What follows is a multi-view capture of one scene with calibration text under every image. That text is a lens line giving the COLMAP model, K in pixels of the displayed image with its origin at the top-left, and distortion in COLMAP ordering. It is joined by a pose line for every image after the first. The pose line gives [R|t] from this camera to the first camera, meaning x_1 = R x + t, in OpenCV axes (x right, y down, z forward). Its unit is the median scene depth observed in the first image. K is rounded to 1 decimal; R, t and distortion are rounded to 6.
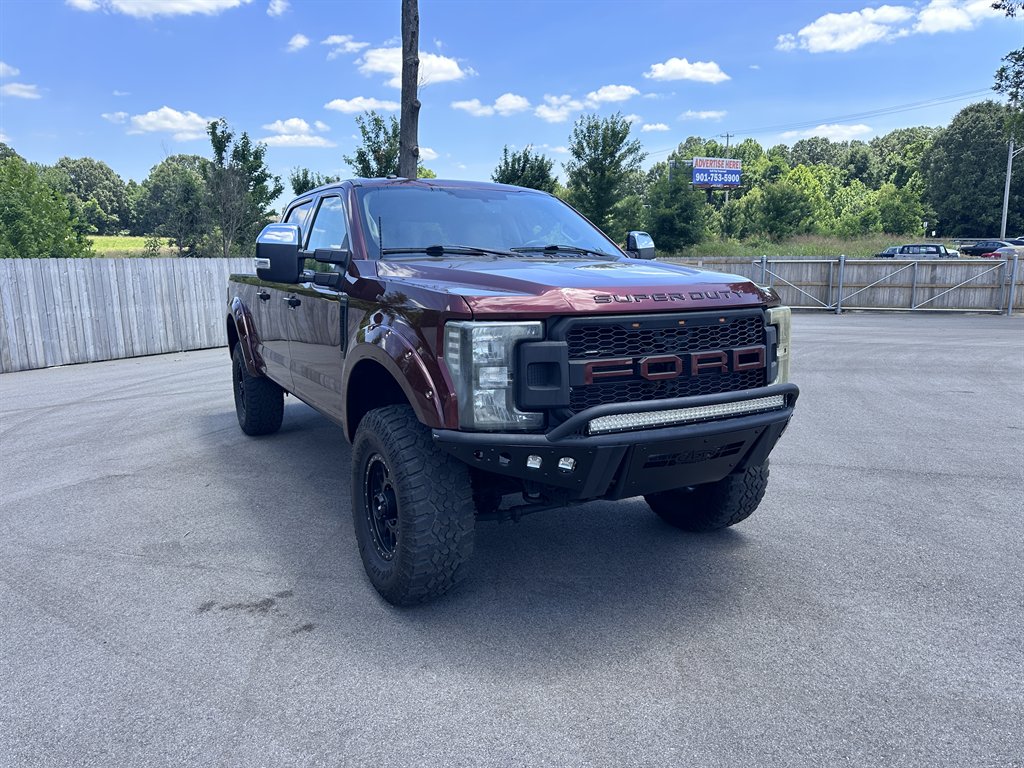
lens RADIAL K [[722.1, 0, 537.7], [0, 722.1, 399.7], [0, 0, 1]] dist [0.037059, -0.047282]
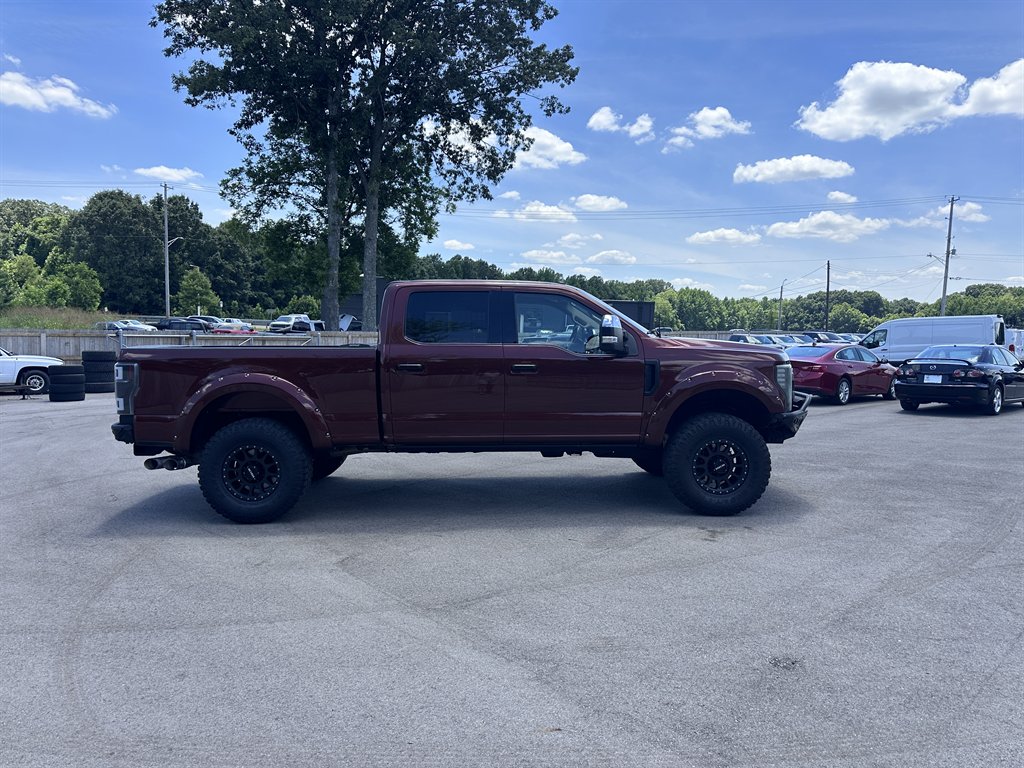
lens RADIAL K [[722.1, 0, 516.4], [0, 722.1, 388.6], [0, 0, 1]] dist [0.037059, -0.047282]
pose [[0.474517, -0.051616, 0.878731, -0.308671], [0.153652, 0.987810, -0.024949, -0.013179], [-0.866732, 0.146858, 0.476664, 0.082814]]
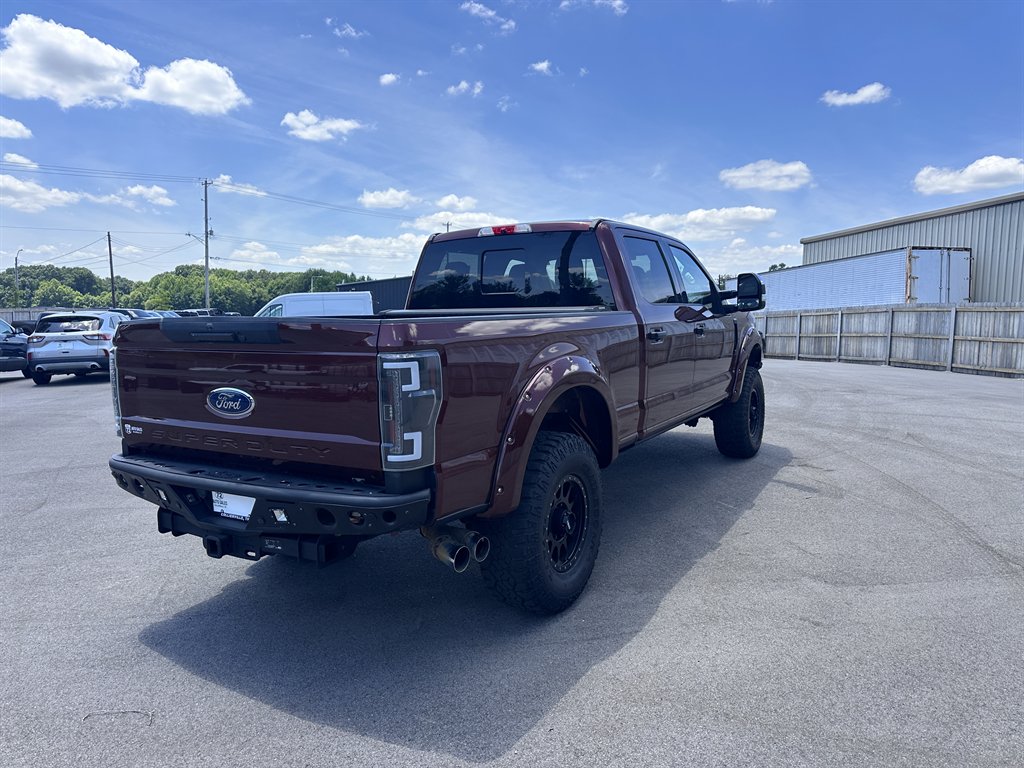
lens RADIAL K [[722.1, 0, 516.3], [0, 722.1, 391.6], [0, 0, 1]] dist [0.037059, -0.047282]
pose [[-0.489363, -0.079463, 0.868452, -0.251276], [0.179716, 0.965276, 0.189590, -0.063980], [-0.853361, 0.248853, -0.458090, 0.373607]]
